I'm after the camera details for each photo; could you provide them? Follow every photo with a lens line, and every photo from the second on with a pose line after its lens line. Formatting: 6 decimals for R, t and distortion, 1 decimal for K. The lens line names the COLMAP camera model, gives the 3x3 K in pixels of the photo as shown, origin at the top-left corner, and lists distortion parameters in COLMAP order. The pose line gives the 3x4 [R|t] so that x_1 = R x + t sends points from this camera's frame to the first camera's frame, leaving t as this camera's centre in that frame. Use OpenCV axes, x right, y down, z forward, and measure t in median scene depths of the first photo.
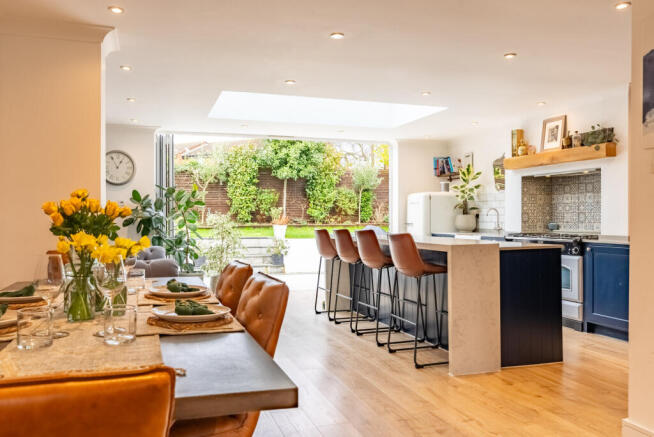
lens RADIAL K [[530.2, 0, 327.6], [0, 530.2, 216.7], [0, 0, 1]] dist [0.002954, 0.000058]
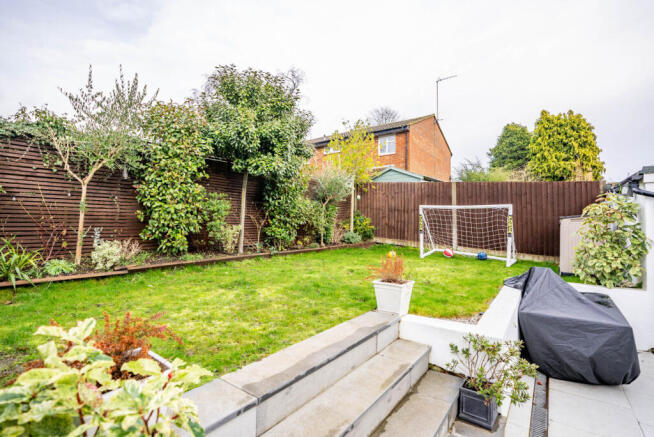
lens RADIAL K [[299.7, 0, 324.1], [0, 299.7, 223.2], [0, 0, 1]] dist [-0.044016, 0.003166]
pose [[0.834119, 0.001948, 0.551581, -0.197217], [0.003423, 0.999956, -0.008709, -0.017190], [-0.551574, 0.009153, 0.834076, 0.685766]]
